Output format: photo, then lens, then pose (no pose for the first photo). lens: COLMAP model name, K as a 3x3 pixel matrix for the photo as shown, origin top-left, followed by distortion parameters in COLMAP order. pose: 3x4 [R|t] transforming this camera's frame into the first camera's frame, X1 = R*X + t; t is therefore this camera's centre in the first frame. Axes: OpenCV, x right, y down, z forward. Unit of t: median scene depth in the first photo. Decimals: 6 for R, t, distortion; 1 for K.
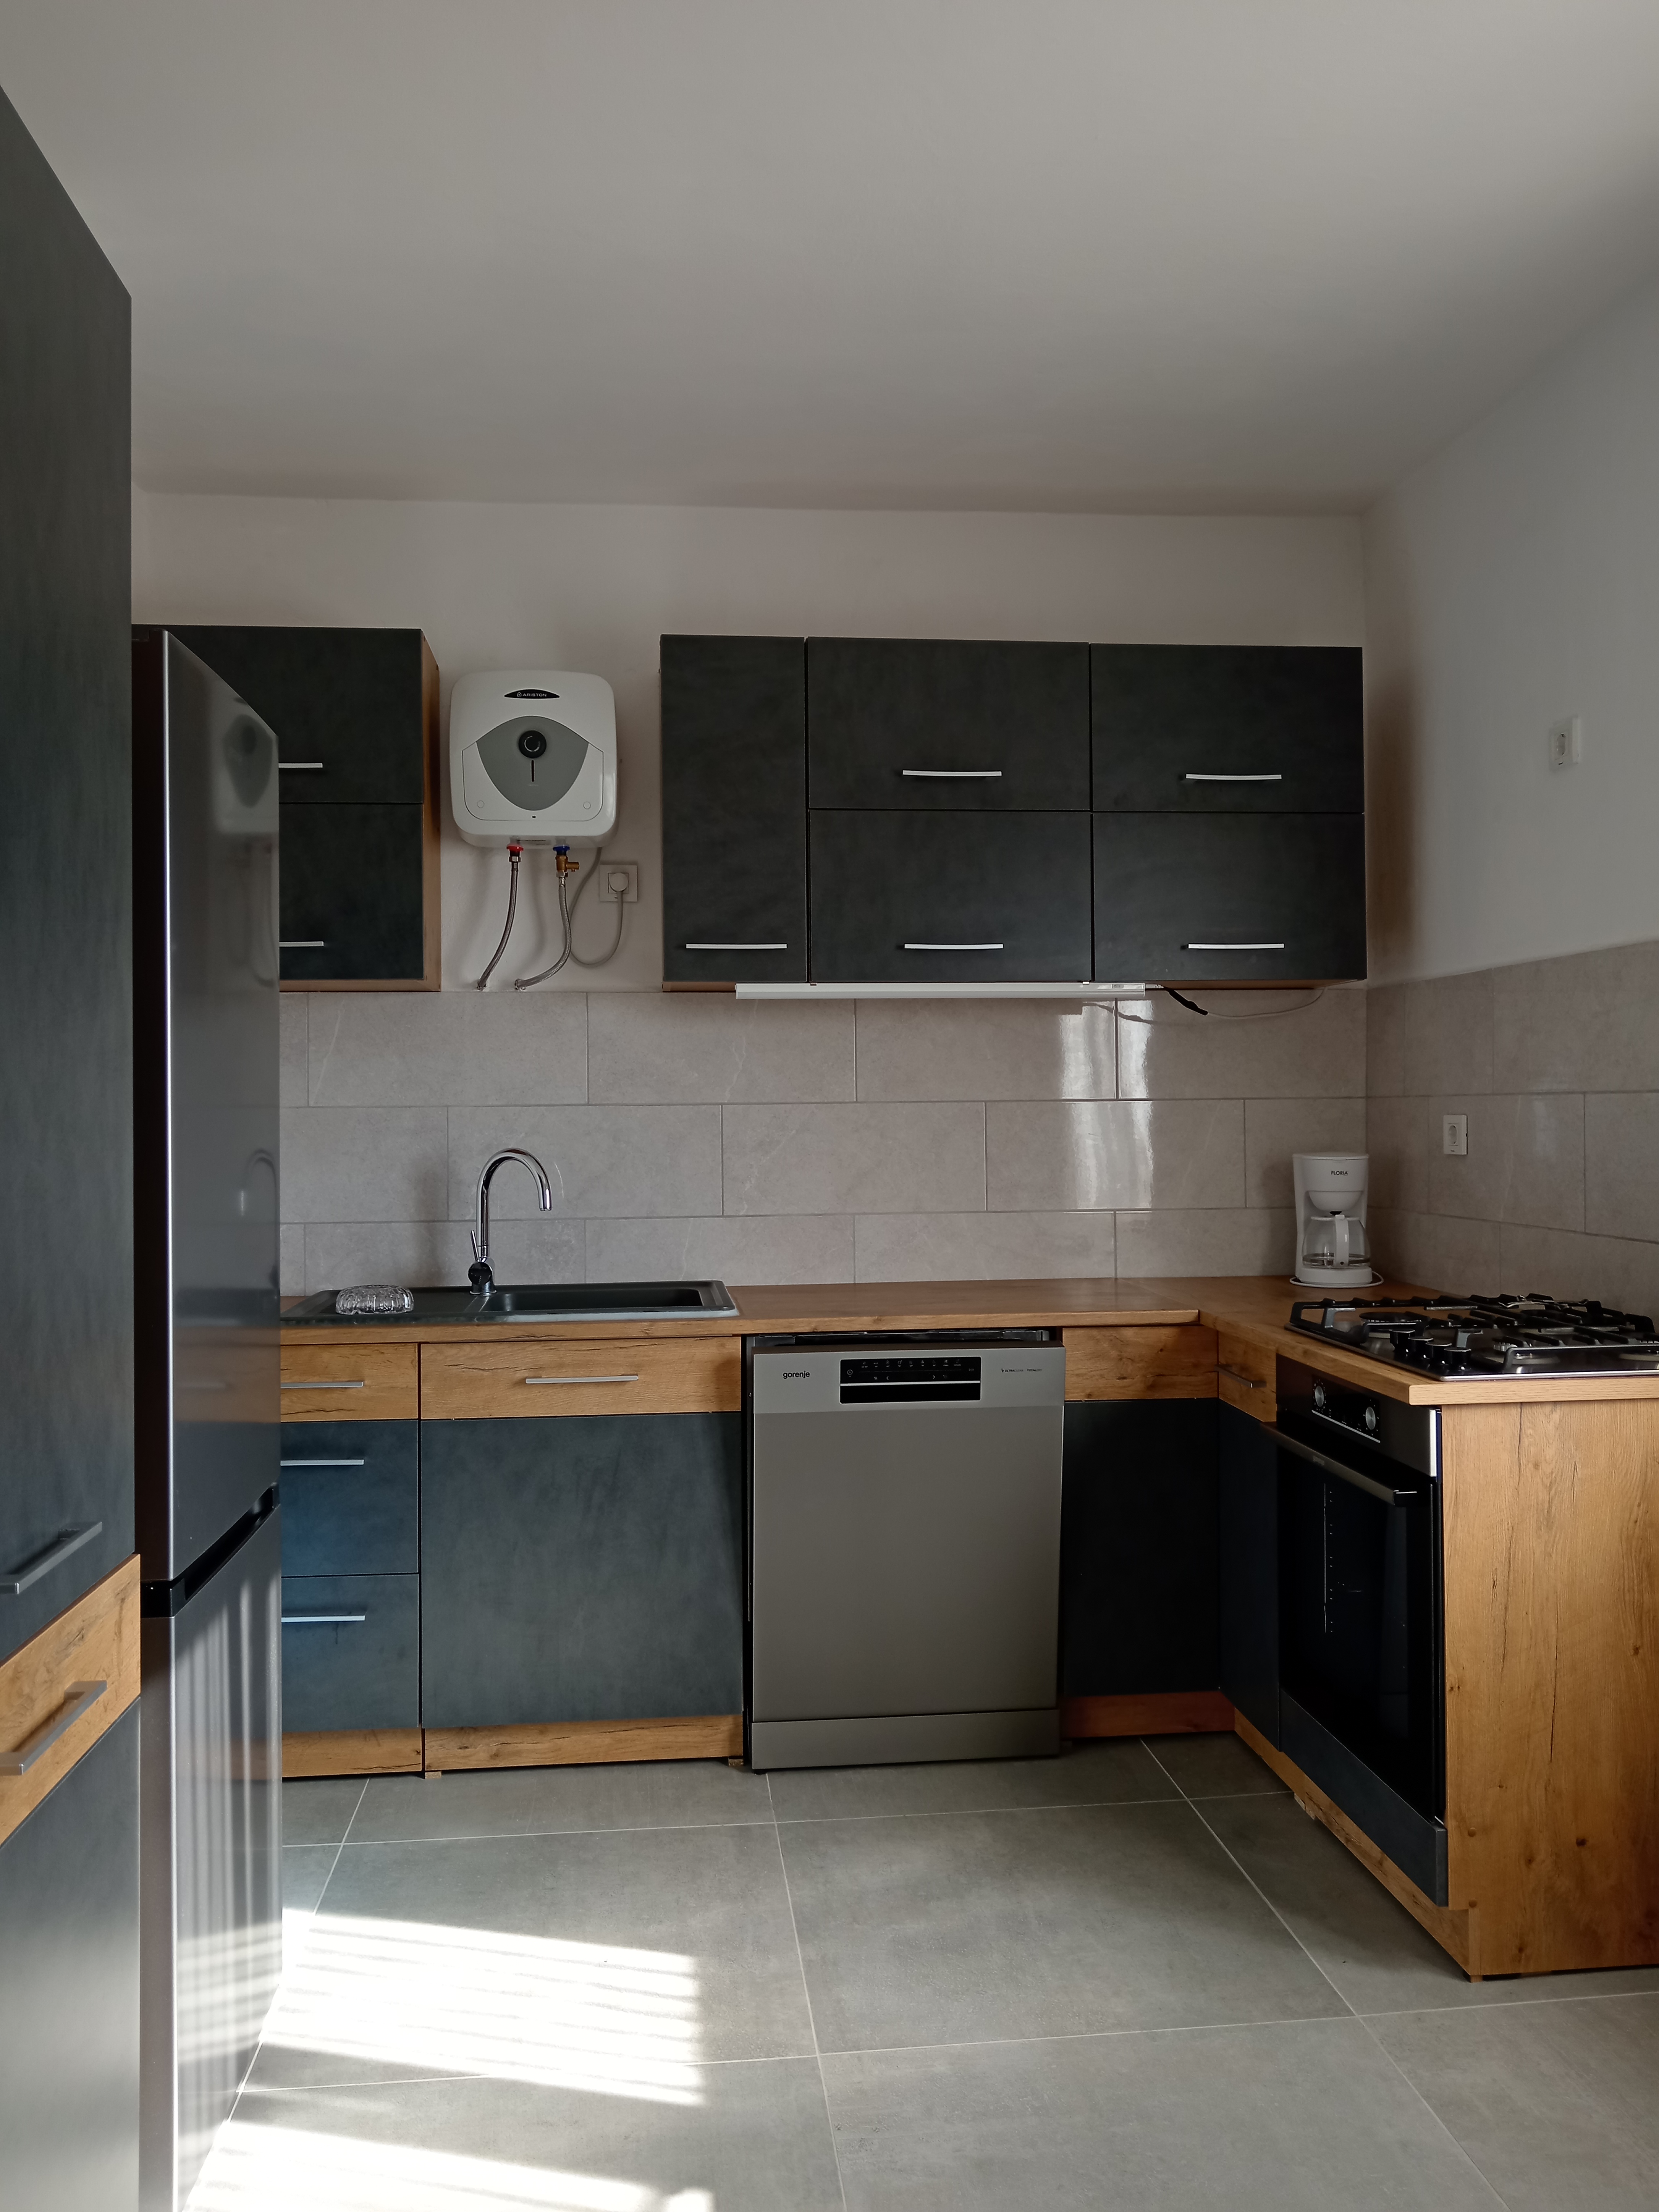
lens RADIAL K [[1714.2, 0, 821.2], [0, 1714.2, 1107.4], [0, 0, 1]] dist [0.014651, -0.019993]
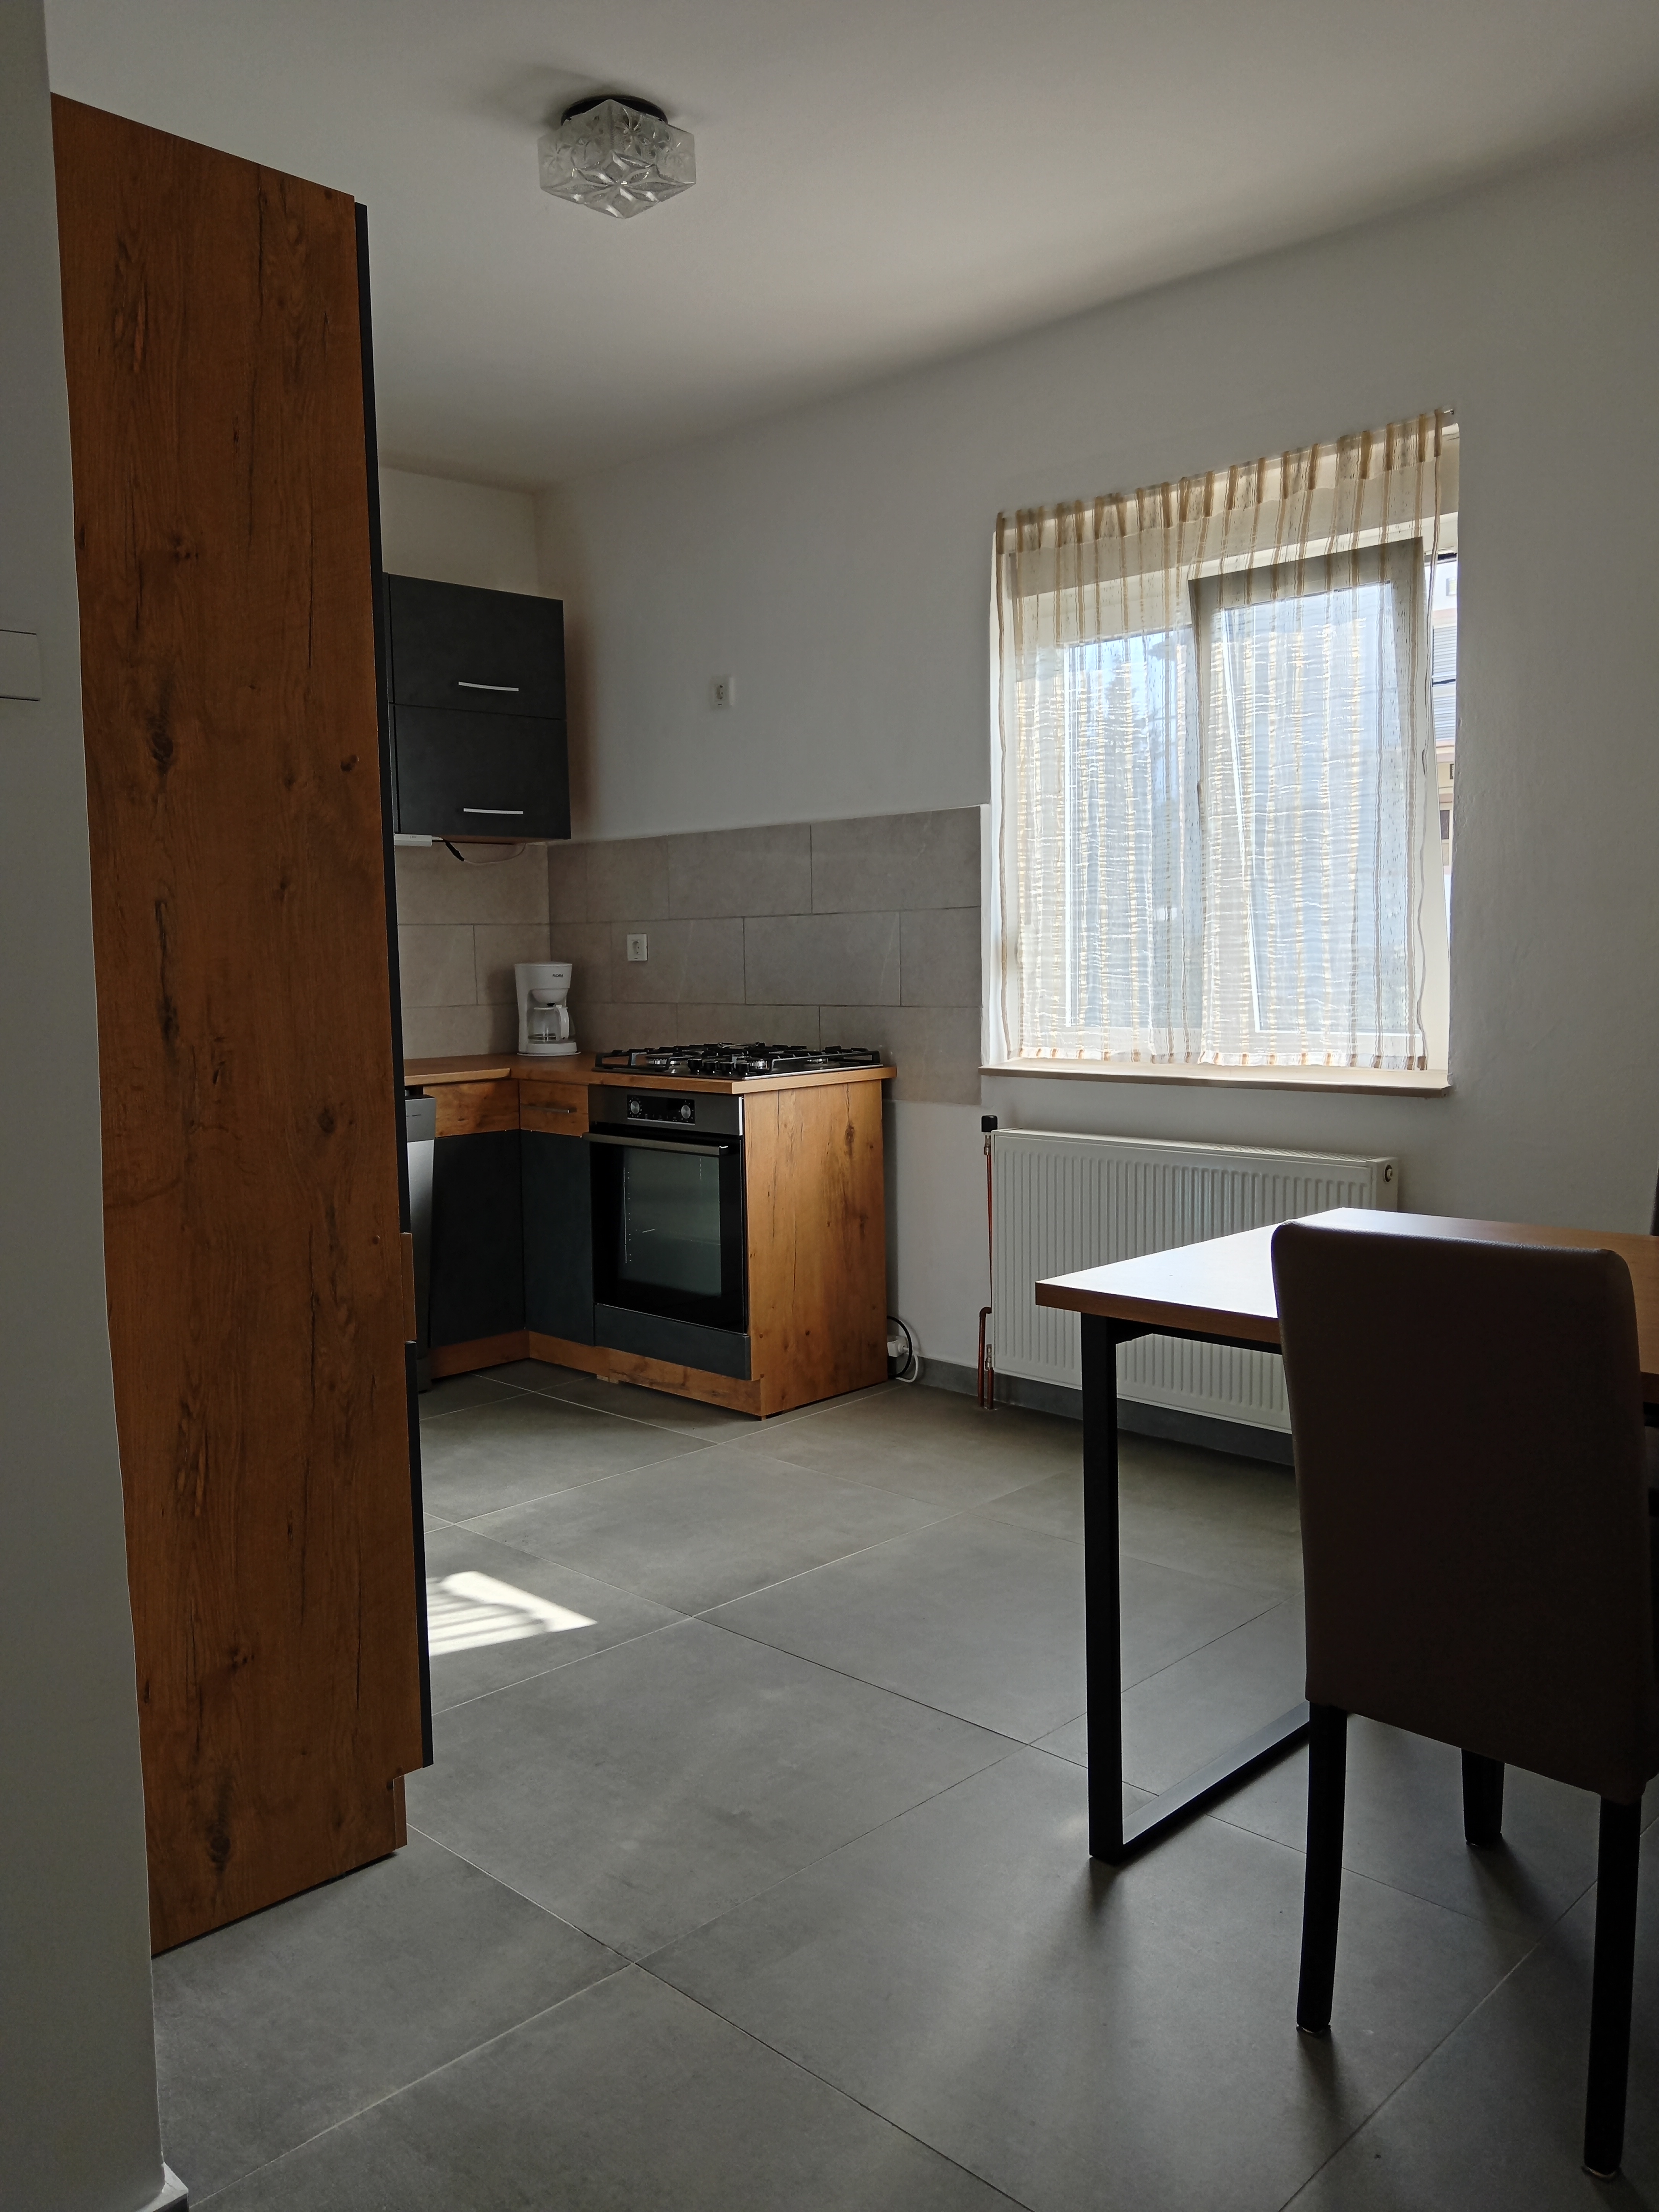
lens RADIAL K [[1714.2, 0, 832.8], [0, 1714.2, 1123.1], [0, 0, 1]] dist [0.014651, -0.019993]
pose [[0.763290, -0.068796, 0.642383, -0.505584], [0.010378, 0.995492, 0.094281, 0.031713], [-0.645973, -0.065296, 0.760562, -0.271801]]
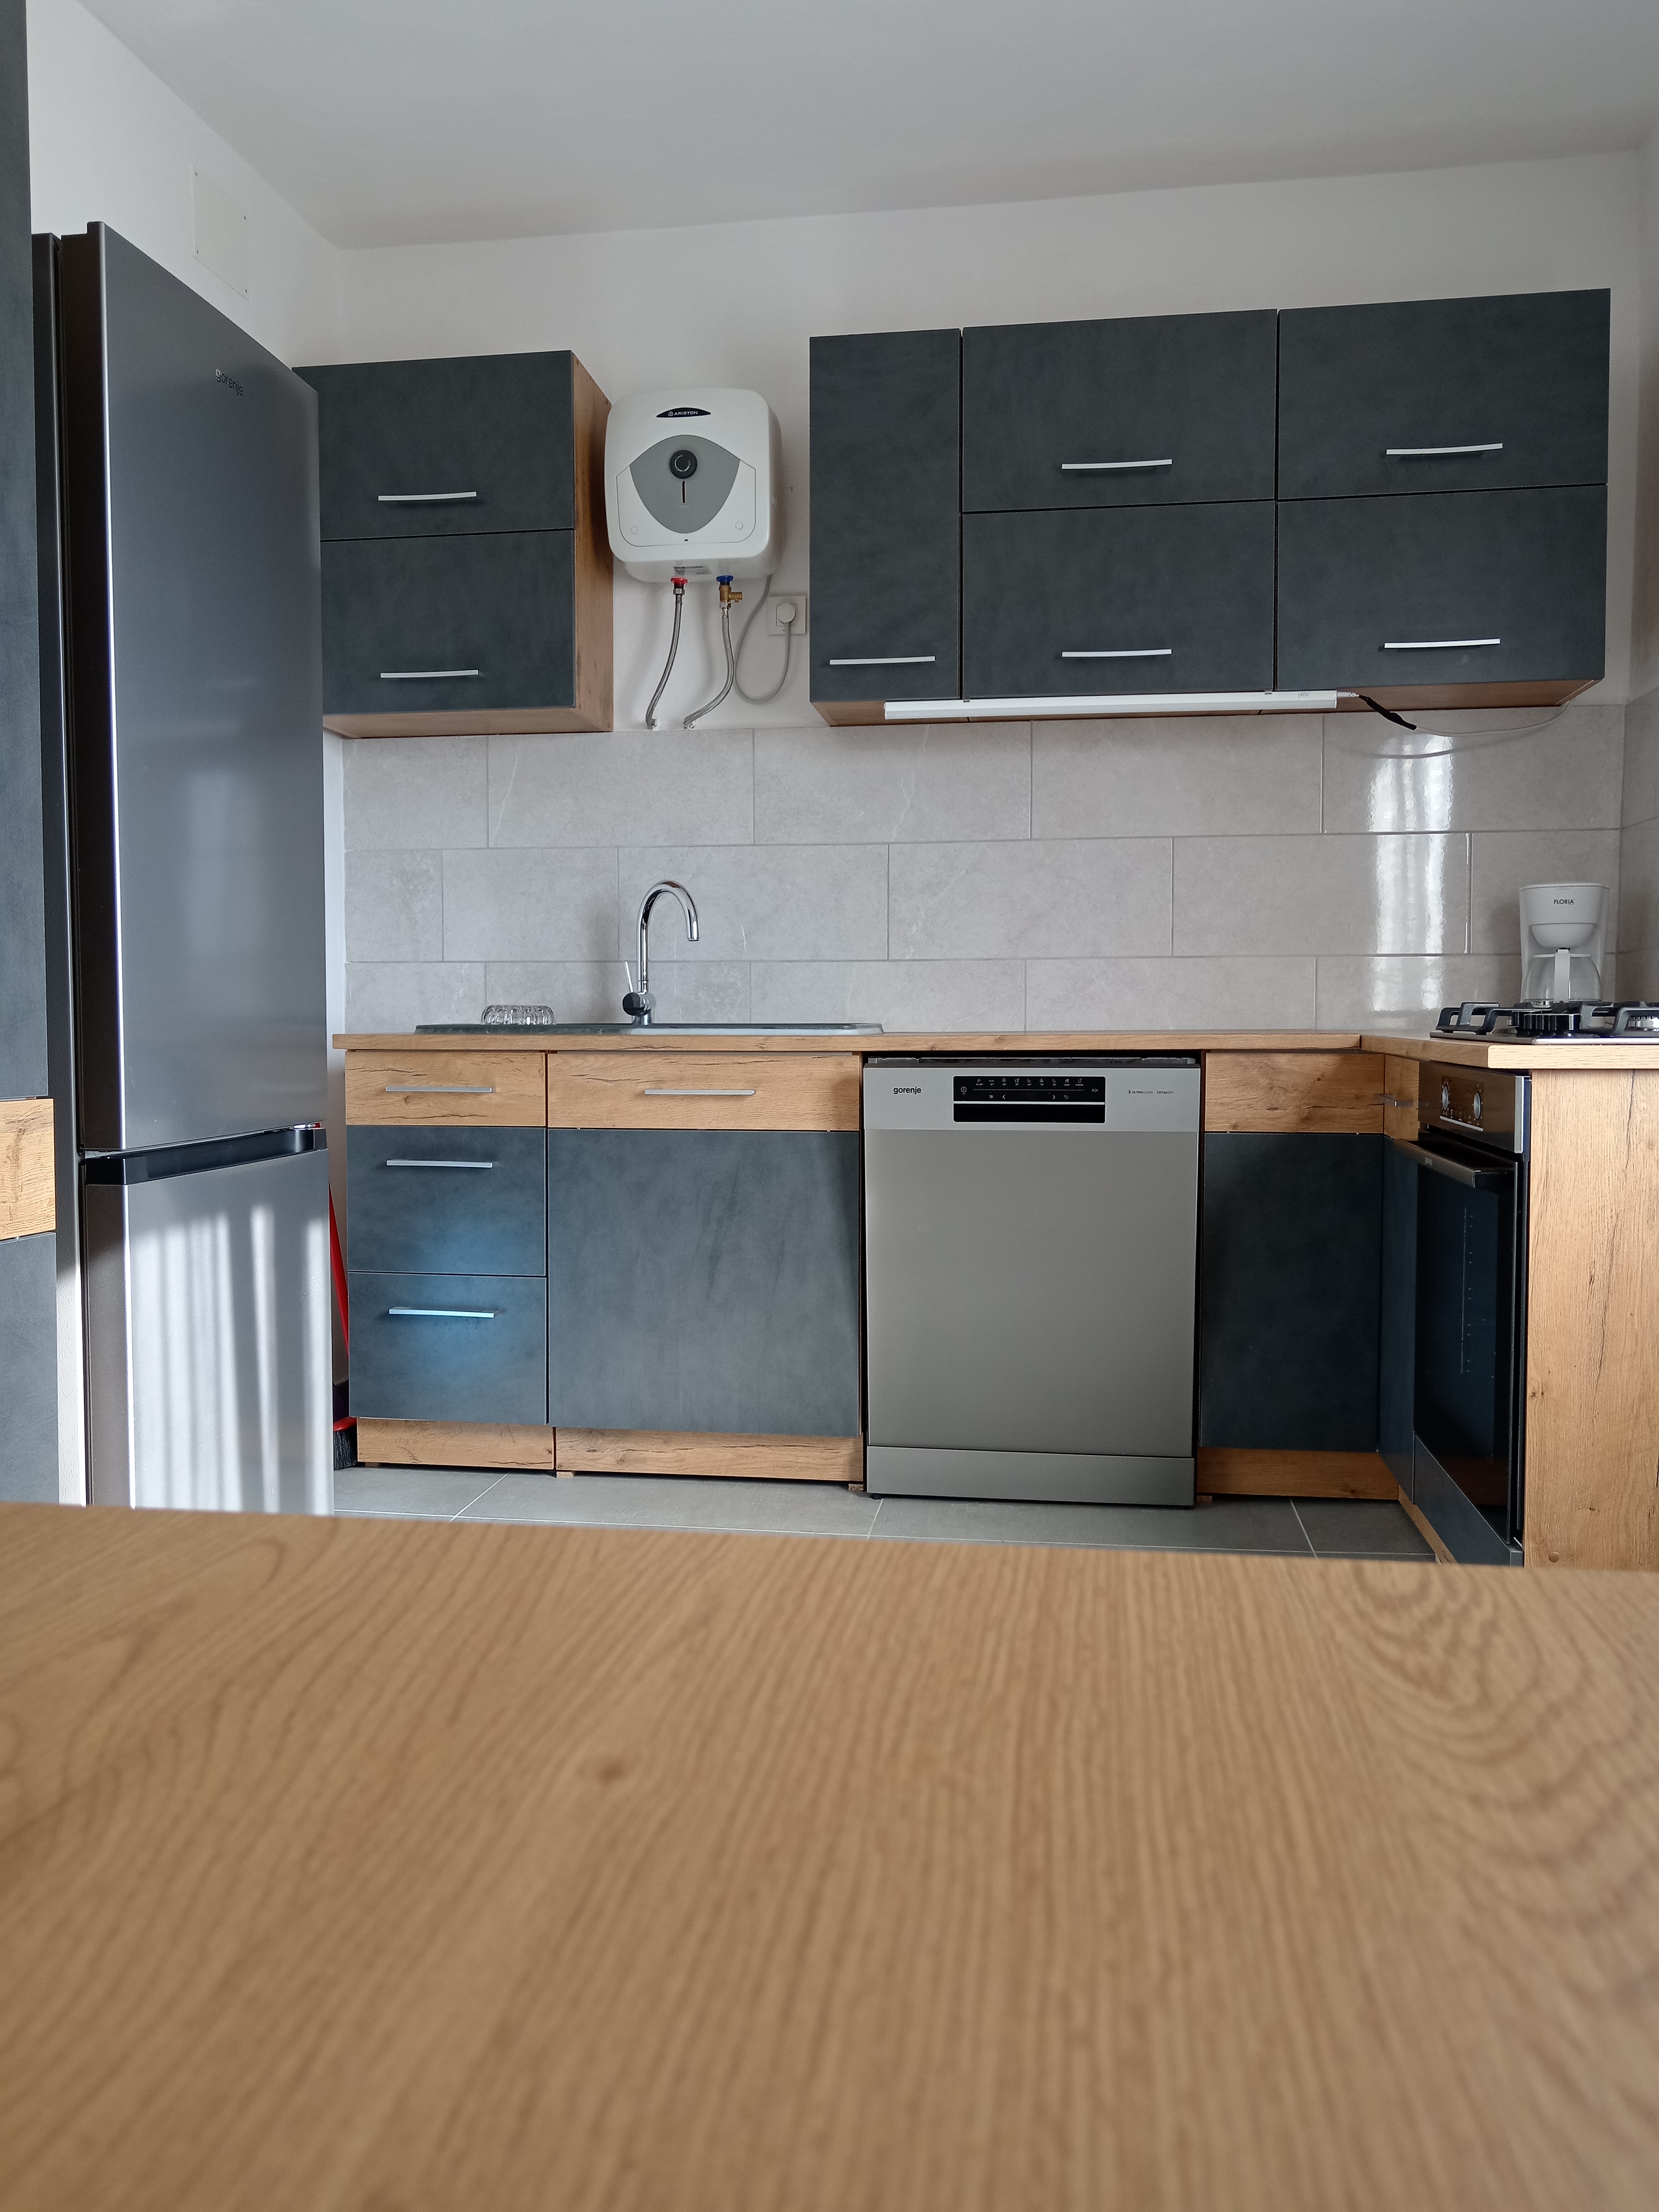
lens RADIAL K [[1714.2, 0, 824.2], [0, 1714.2, 1110.4], [0, 0, 1]] dist [0.014651, -0.019993]
pose [[0.969702, 0.020148, -0.243460, 0.169712], [-0.006361, 0.998338, 0.057280, 0.109362], [0.244210, -0.053996, 0.968218, 0.052571]]
